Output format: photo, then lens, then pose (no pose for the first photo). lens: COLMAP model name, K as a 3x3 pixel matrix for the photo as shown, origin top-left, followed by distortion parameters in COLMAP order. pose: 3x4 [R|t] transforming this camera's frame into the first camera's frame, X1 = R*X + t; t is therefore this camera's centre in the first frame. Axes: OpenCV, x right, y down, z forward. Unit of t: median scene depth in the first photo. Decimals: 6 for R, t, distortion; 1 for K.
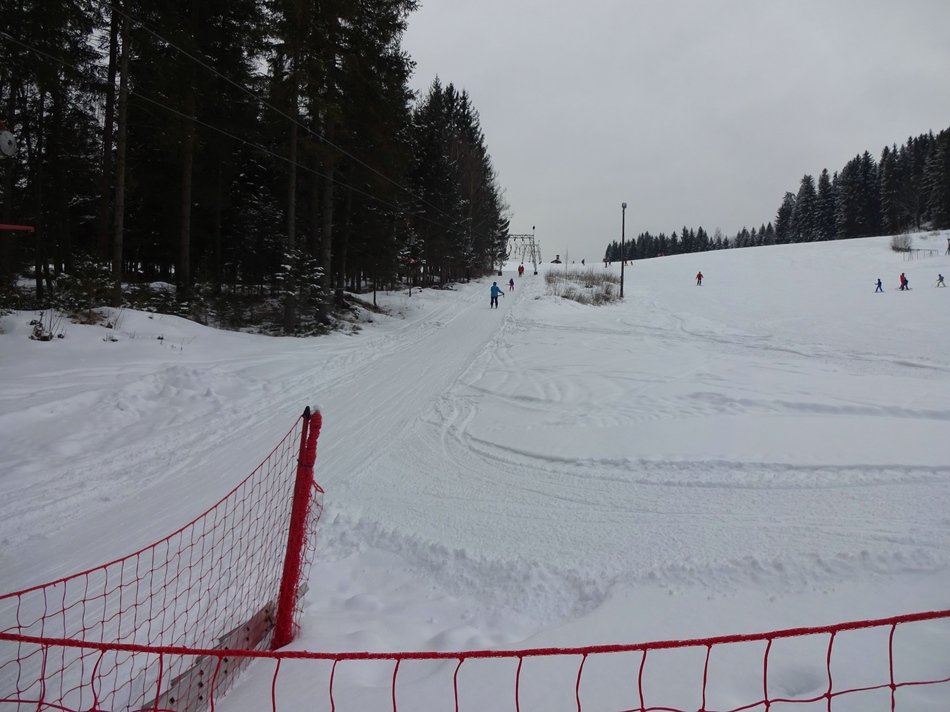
lens RADIAL K [[692.8, 0, 476.7], [0, 692.8, 359.5], [0, 0, 1]] dist [-0.007334, -0.007025]
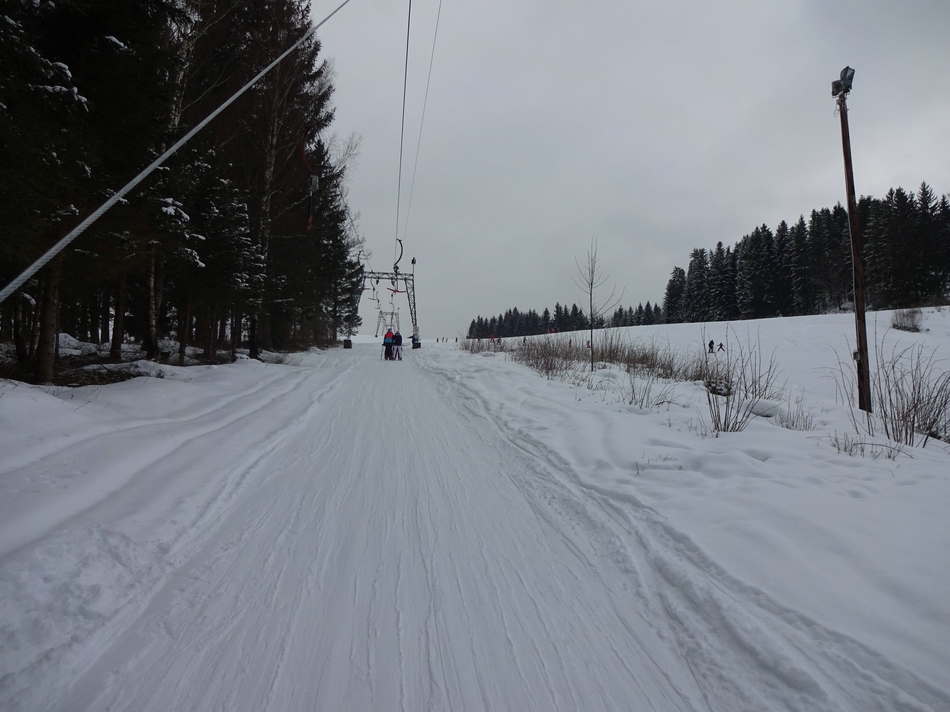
lens RADIAL K [[692.8, 0, 473.2], [0, 692.8, 357.9], [0, 0, 1]] dist [-0.007334, -0.007025]
pose [[0.976679, 0.023195, 0.213448, 0.006801], [0.001551, 0.993360, -0.115041, -0.024796], [-0.214699, 0.112689, 0.970157, 0.213425]]
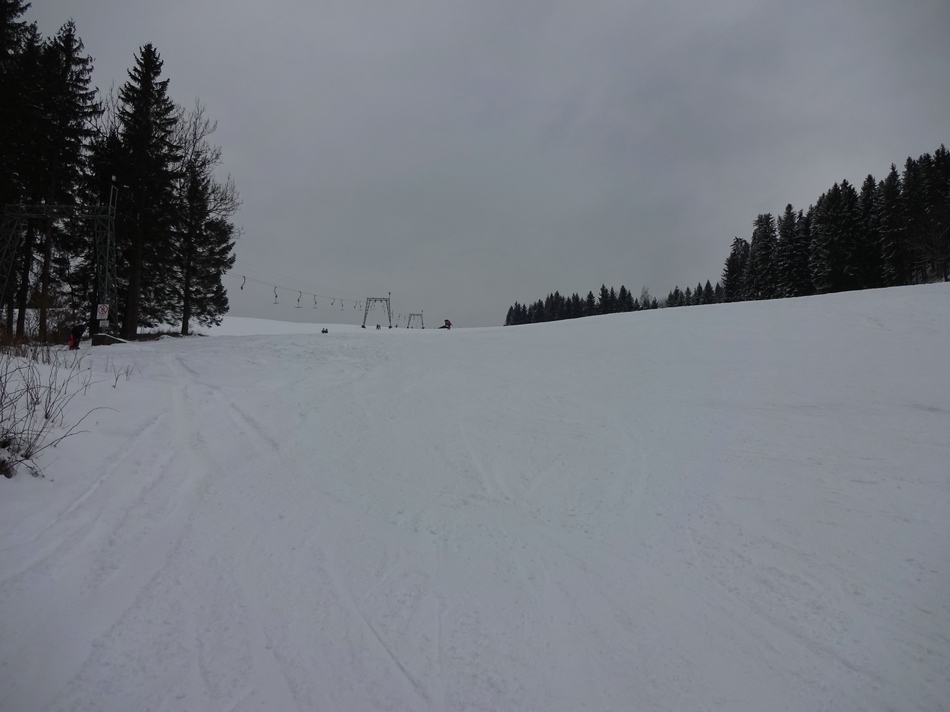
lens RADIAL K [[692.8, 0, 473.6], [0, 692.8, 353.4], [0, 0, 1]] dist [-0.007334, -0.007025]
pose [[0.994150, 0.007619, 0.107738, 0.089754], [0.003987, 0.994240, -0.107099, -0.039979], [-0.107933, 0.106902, 0.988394, 0.316635]]
